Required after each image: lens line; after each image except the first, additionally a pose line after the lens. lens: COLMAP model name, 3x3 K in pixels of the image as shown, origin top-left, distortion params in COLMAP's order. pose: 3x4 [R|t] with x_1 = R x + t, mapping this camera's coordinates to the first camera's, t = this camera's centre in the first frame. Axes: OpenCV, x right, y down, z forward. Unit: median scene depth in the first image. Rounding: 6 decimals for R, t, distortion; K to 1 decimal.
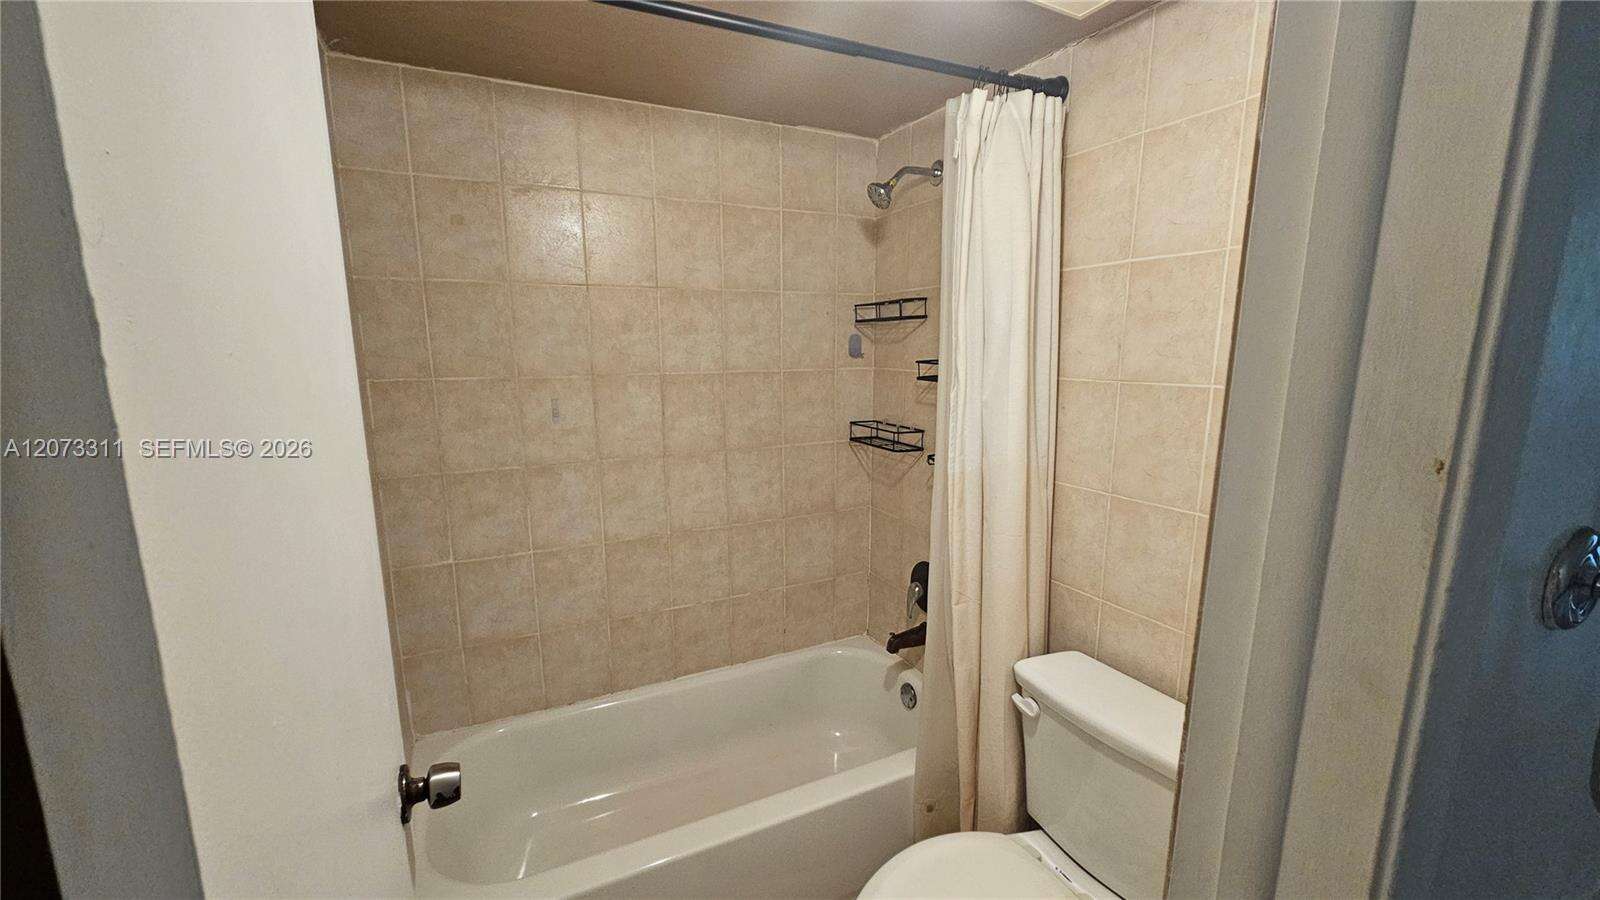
lens RADIAL K [[656.0, 0, 797.3], [0, 656.0, 453.3], [0, 0, 1]] dist [0.009792, 0.000197]
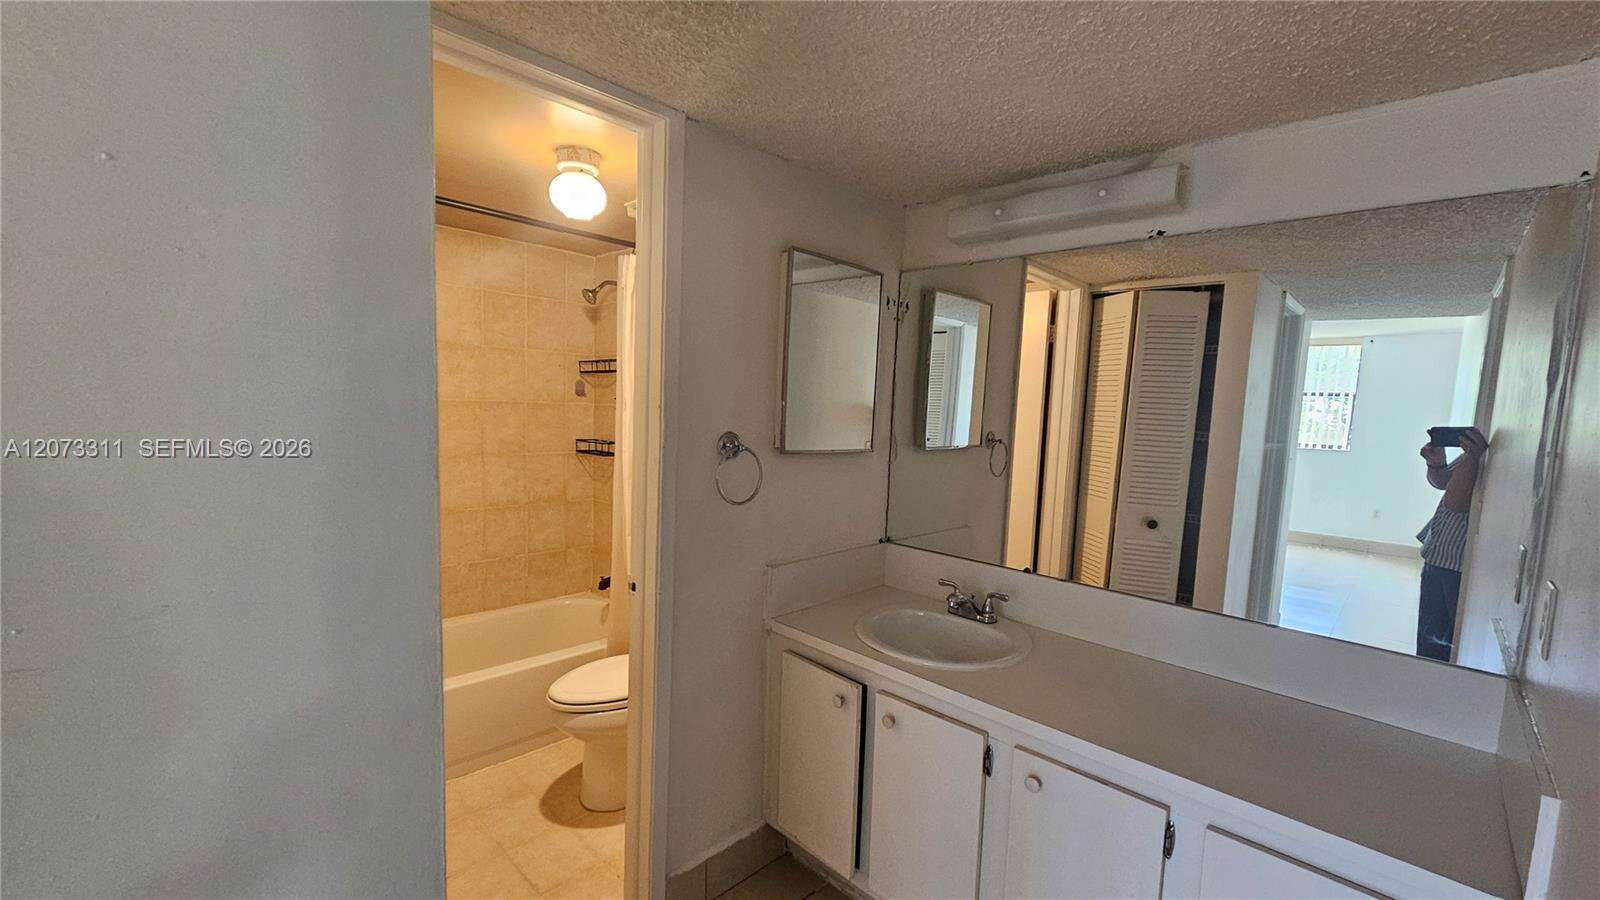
lens RADIAL K [[656.0, 0, 797.2], [0, 656.0, 458.5], [0, 0, 1]] dist [0.009792, 0.000197]
pose [[0.946367, 0.011016, 0.322906, 0.075129], [0.012214, 0.997484, -0.069826, 0.107174], [-0.322862, 0.070025, 0.943852, -0.563080]]
